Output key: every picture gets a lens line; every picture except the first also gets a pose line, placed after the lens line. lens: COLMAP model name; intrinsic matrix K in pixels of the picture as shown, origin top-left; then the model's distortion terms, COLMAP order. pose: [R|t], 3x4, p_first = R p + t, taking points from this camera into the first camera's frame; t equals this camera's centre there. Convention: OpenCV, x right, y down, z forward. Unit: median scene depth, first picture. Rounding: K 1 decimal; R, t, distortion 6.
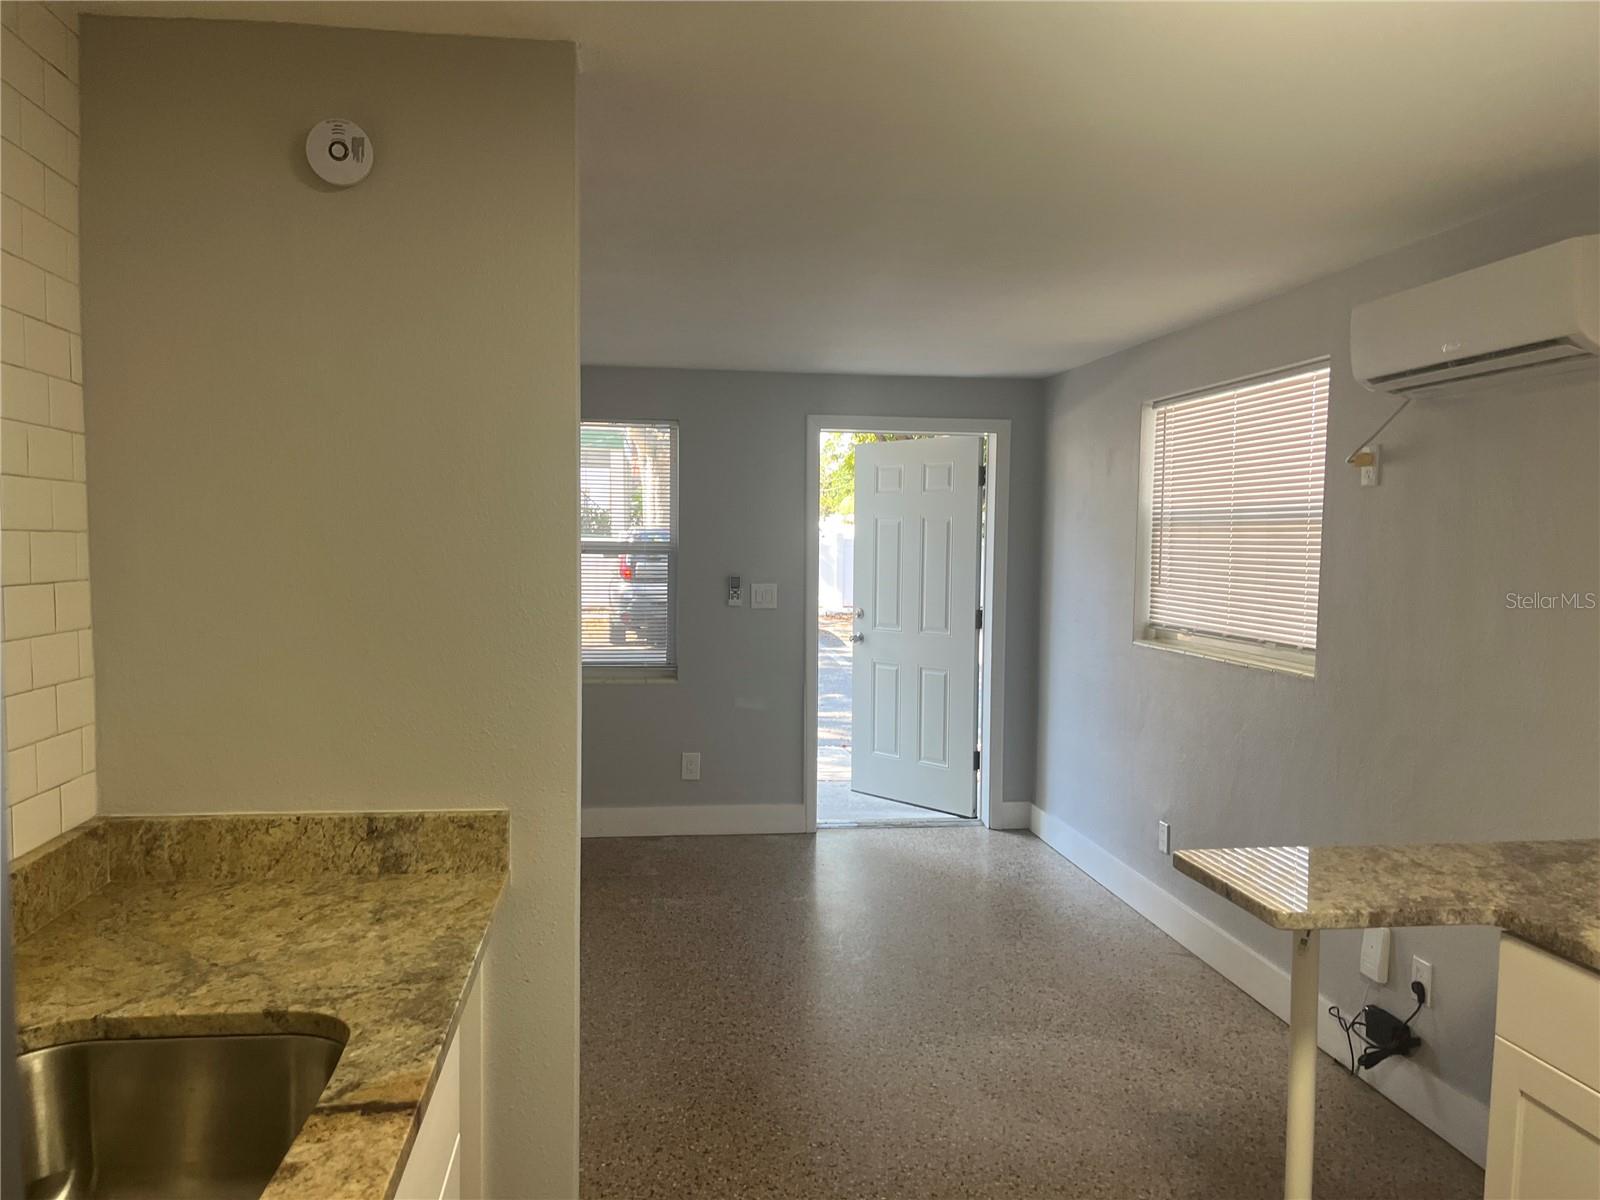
lens RADIAL K [[1206.2, 0, 789.2], [0, 1206.2, 615.7], [0, 0, 1]] dist [0.059153, -0.085482]
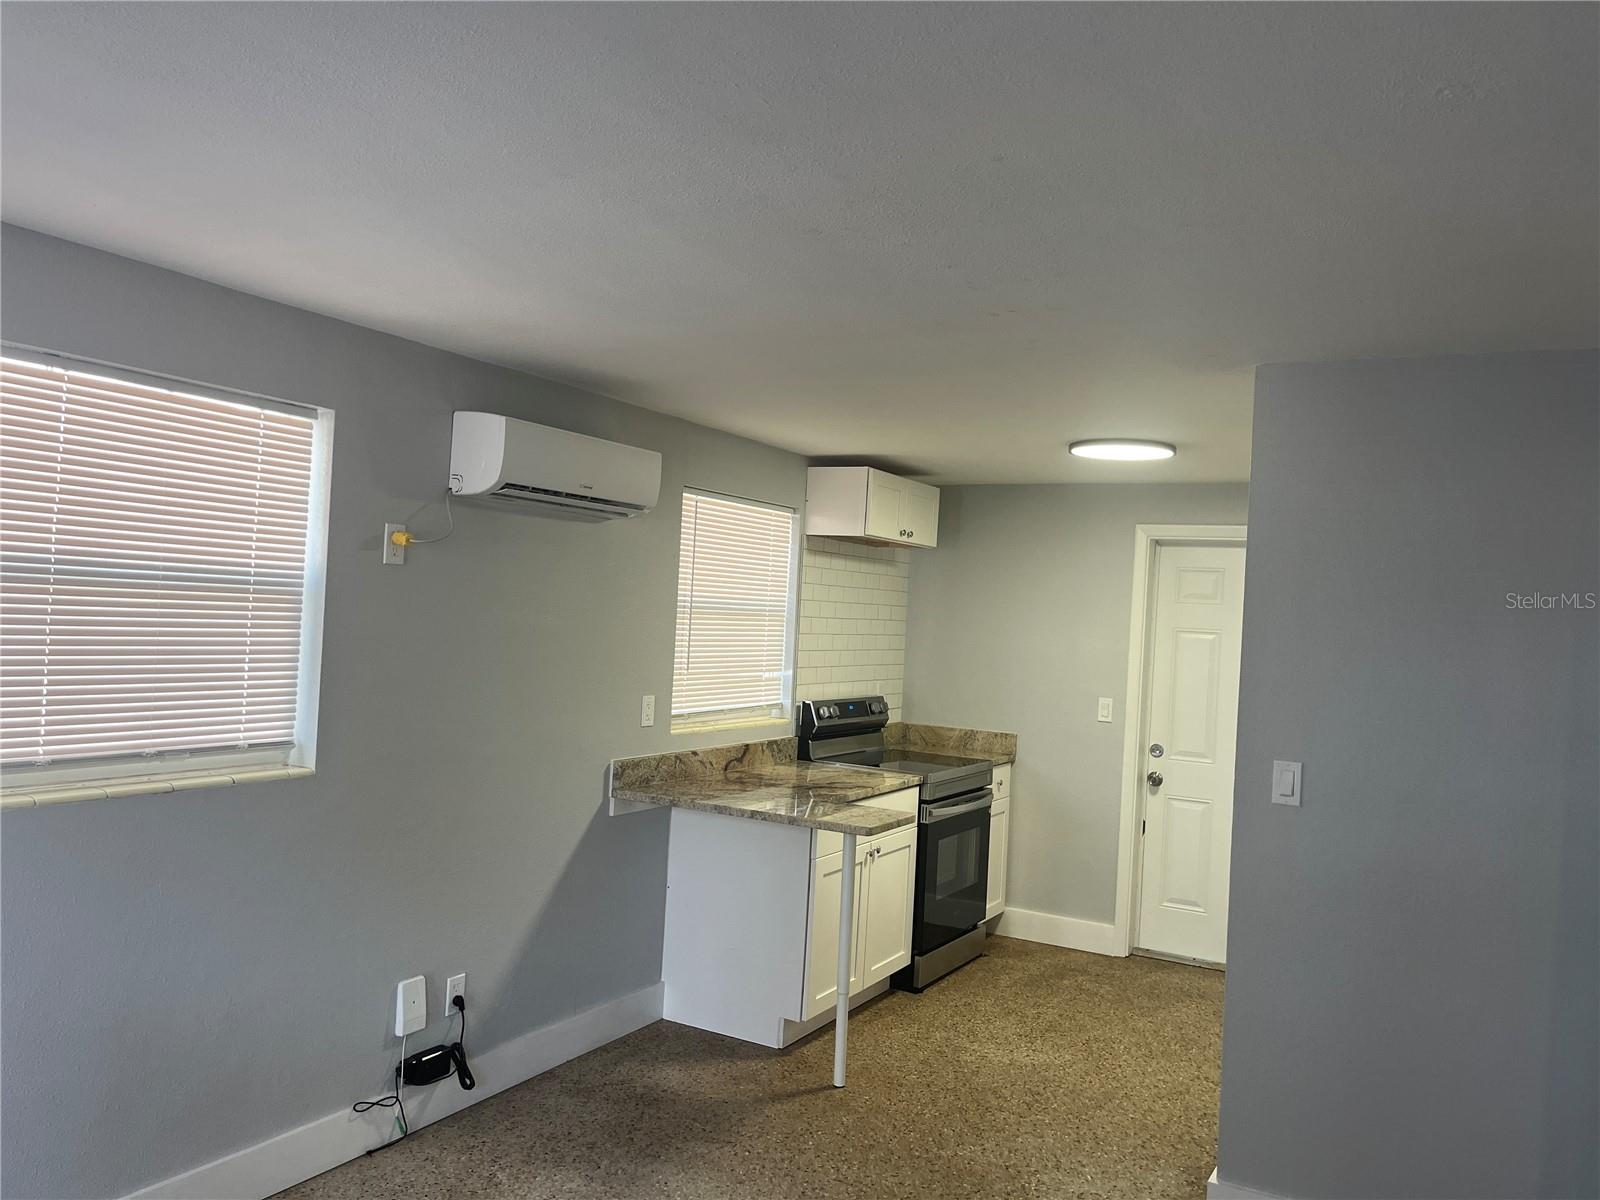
lens RADIAL K [[1206.2, 0, 803.2], [0, 1206.2, 608.1], [0, 0, 1]] dist [0.059153, -0.085482]
pose [[-0.800338, -0.049824, 0.597475, -0.668255], [-0.023366, 0.998376, 0.051956, -0.218825], [-0.599093, 0.027621, -0.800203, 2.680883]]
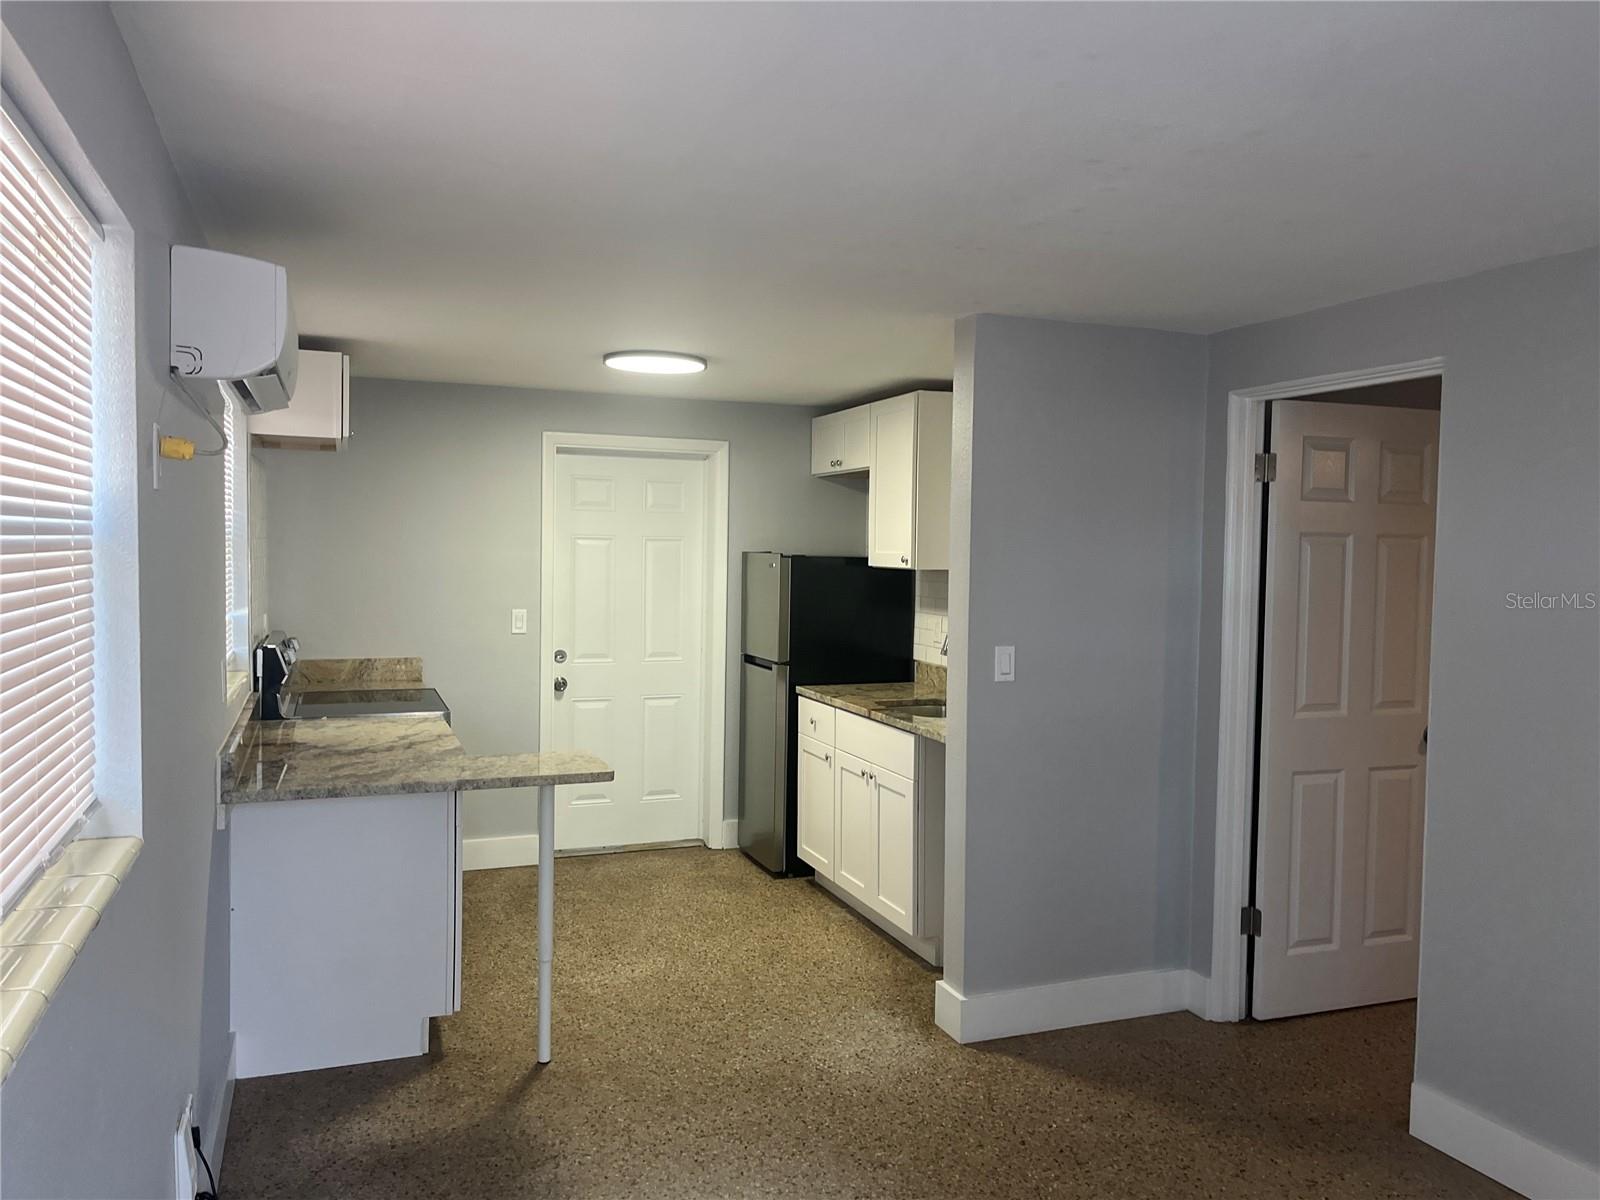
lens RADIAL K [[1206.2, 0, 800.5], [0, 1206.2, 618.0], [0, 0, 1]] dist [0.059153, -0.085482]
pose [[-0.973678, -0.008463, -0.227769, 0.488266], [-0.036979, 0.991936, 0.121223, -0.216345], [0.224907, 0.126455, -0.966140, 2.811695]]
